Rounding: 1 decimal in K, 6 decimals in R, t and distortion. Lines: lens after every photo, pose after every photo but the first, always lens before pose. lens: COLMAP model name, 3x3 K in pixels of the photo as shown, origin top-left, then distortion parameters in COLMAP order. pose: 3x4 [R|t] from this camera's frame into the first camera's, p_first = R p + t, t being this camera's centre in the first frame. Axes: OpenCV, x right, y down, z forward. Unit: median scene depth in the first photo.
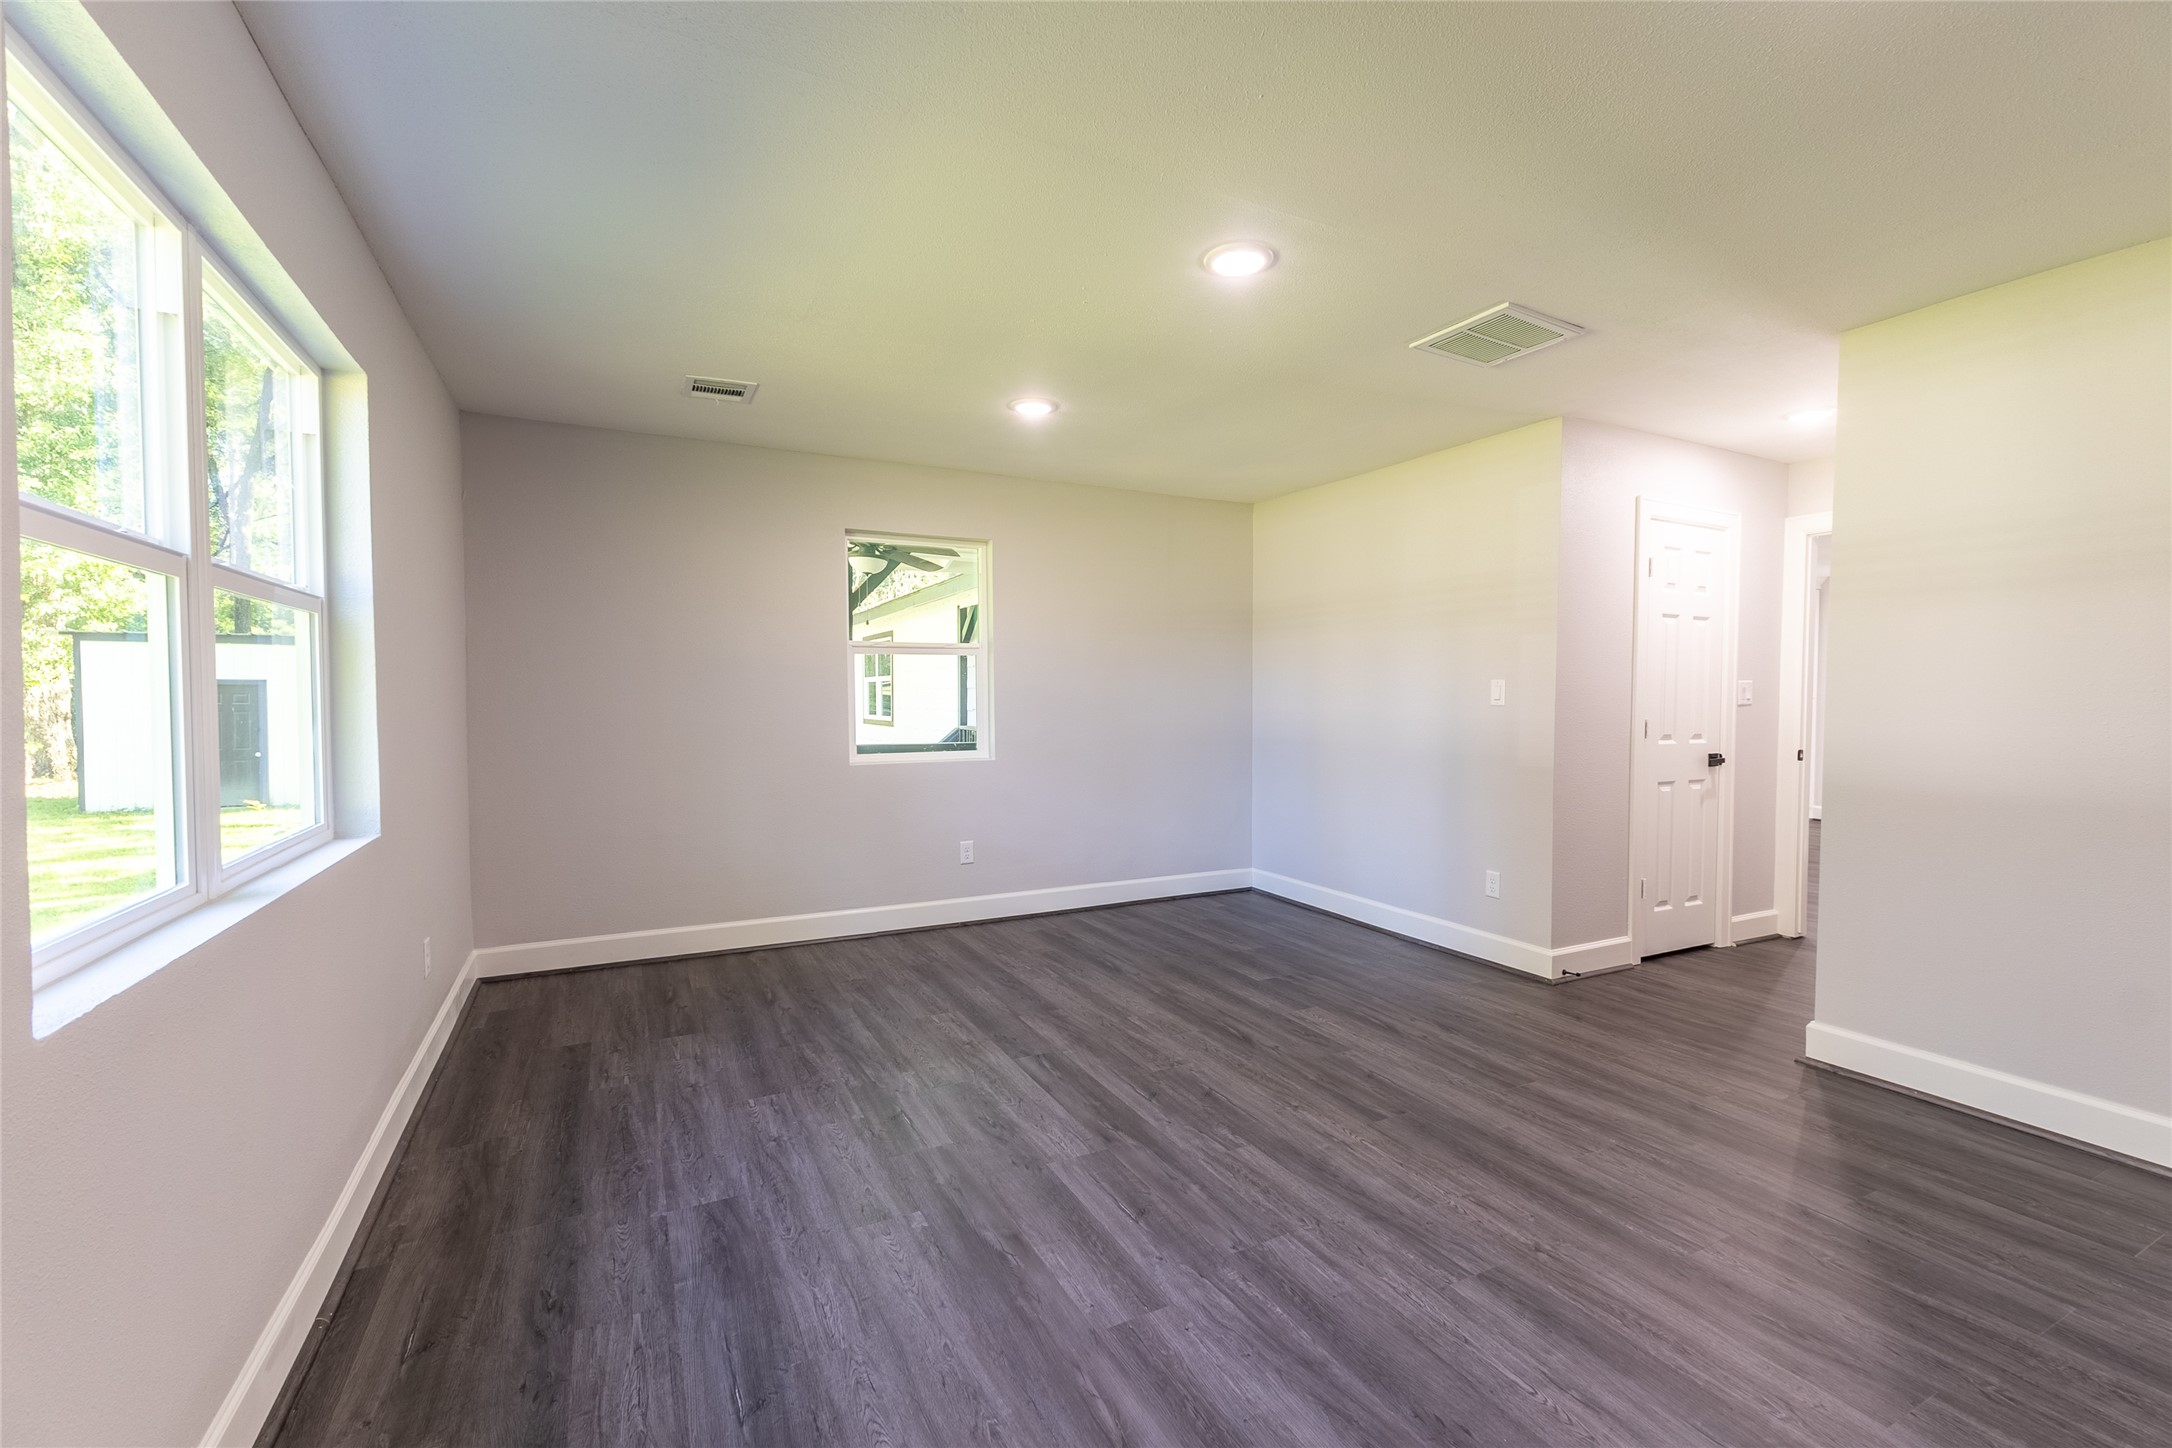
lens RADIAL K [[920.1, 0, 1086.0], [0, 920.1, 724.0], [0, 0, 1]] dist [0.000255, -0.000240]
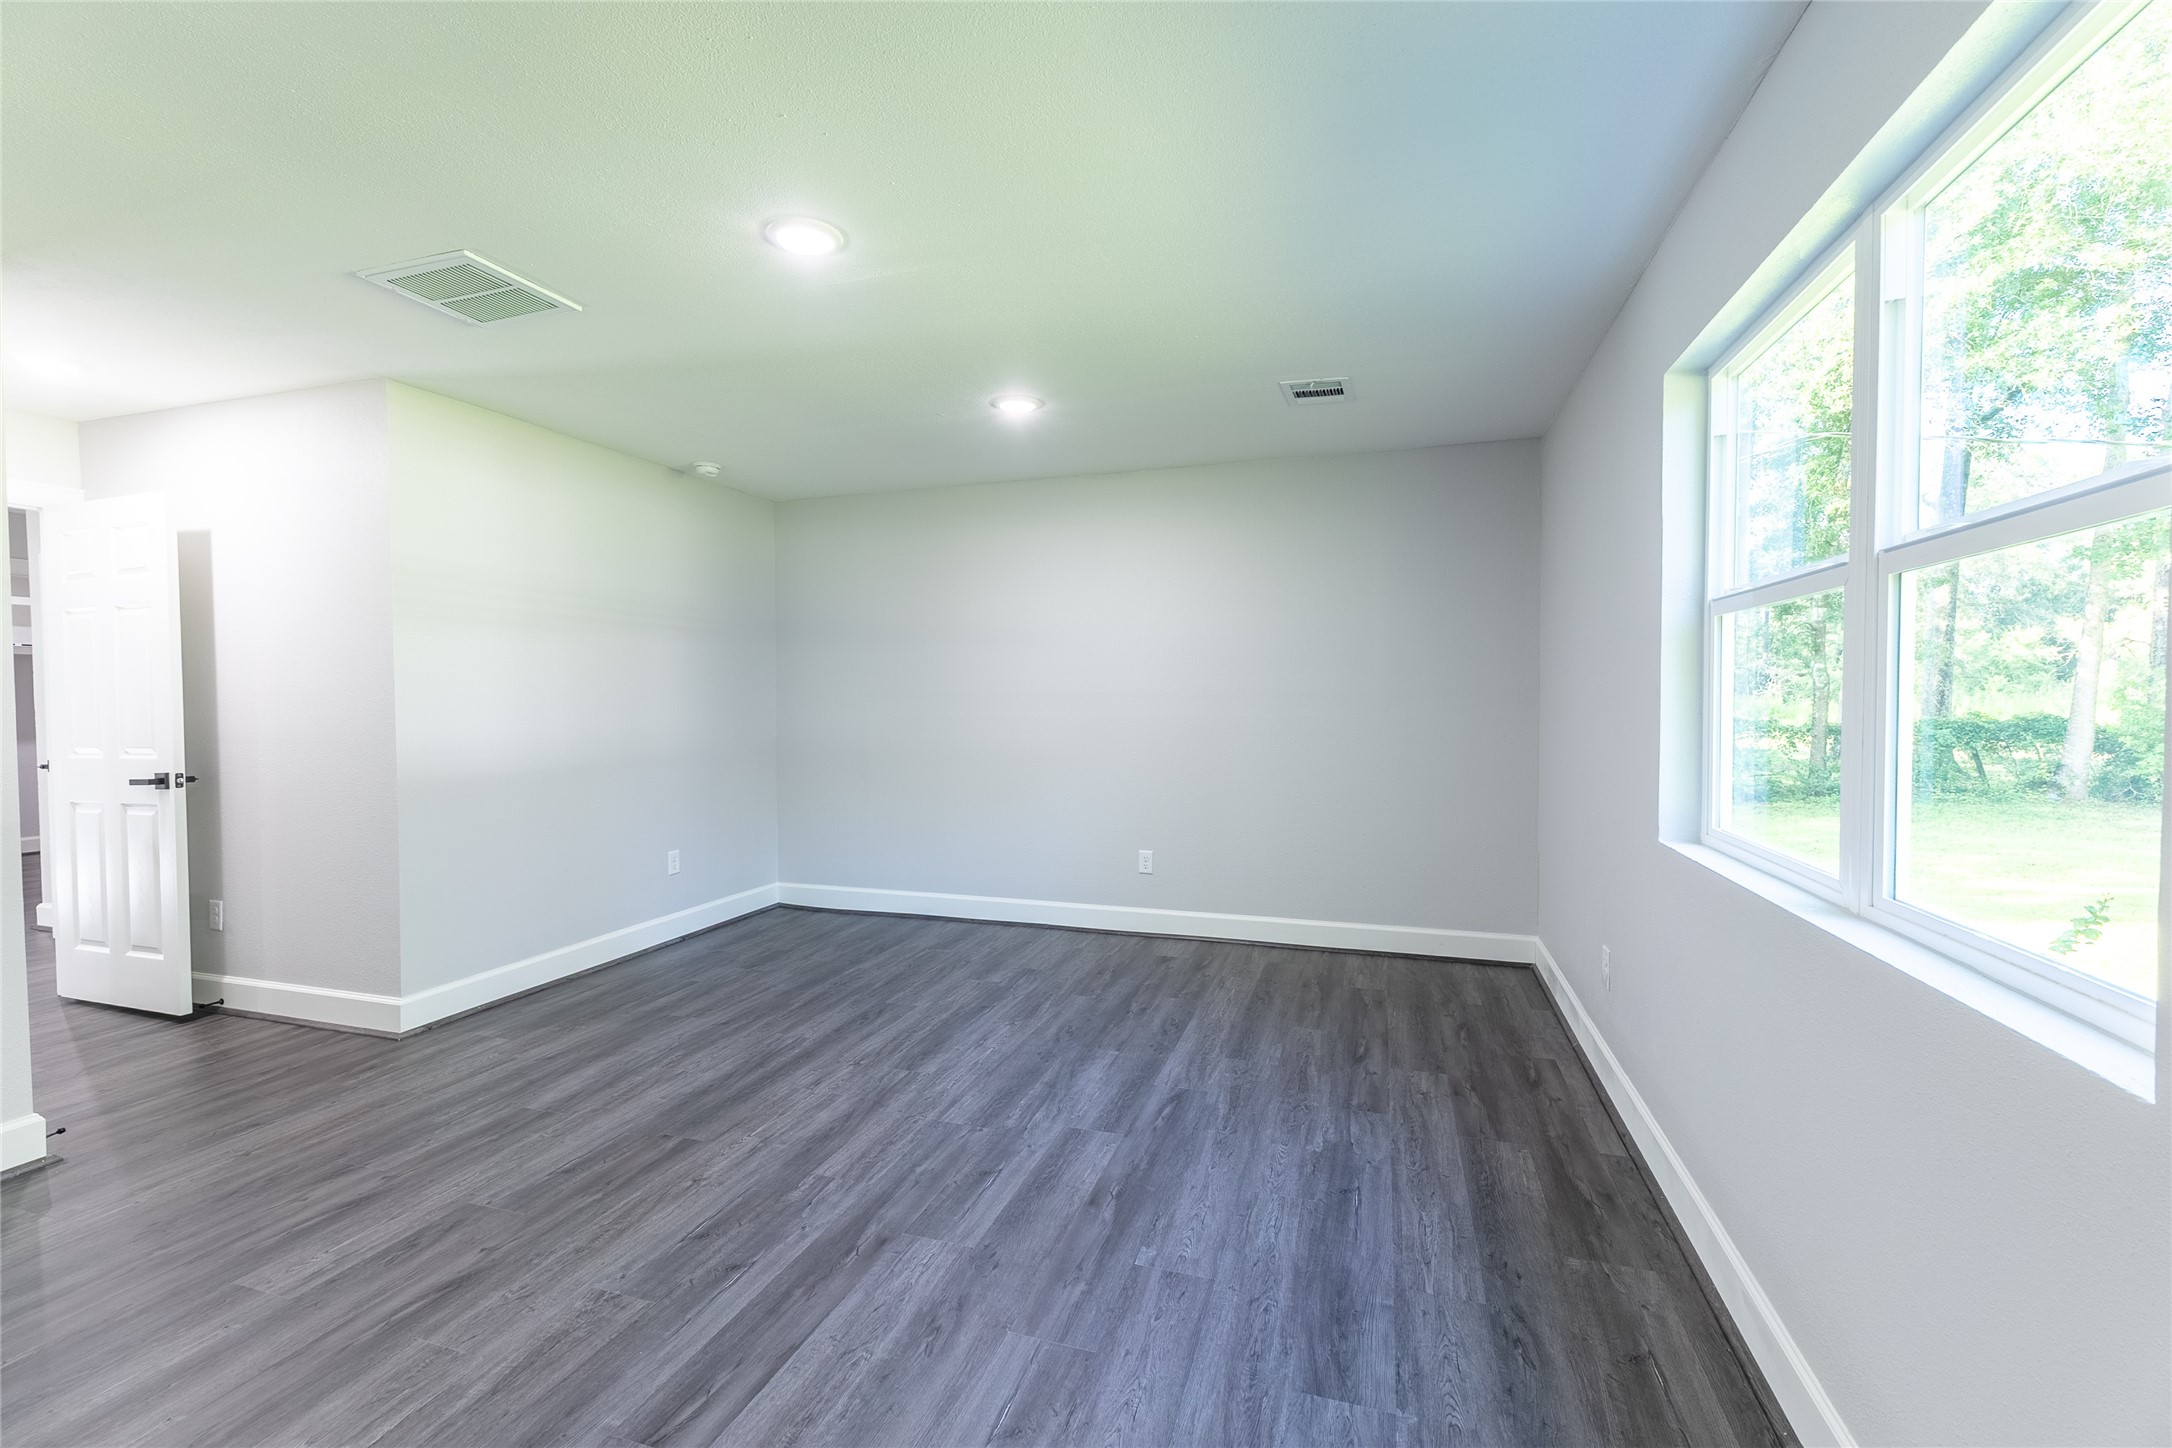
lens RADIAL K [[920.1, 0, 1086.0], [0, 920.1, 724.0], [0, 0, 1]] dist [0.000255, -0.000240]
pose [[-0.706788, -0.018436, 0.707185, -0.784476], [0.027002, 0.998229, 0.053010, -0.057317], [-0.706910, 0.056563, -0.705038, 1.650261]]
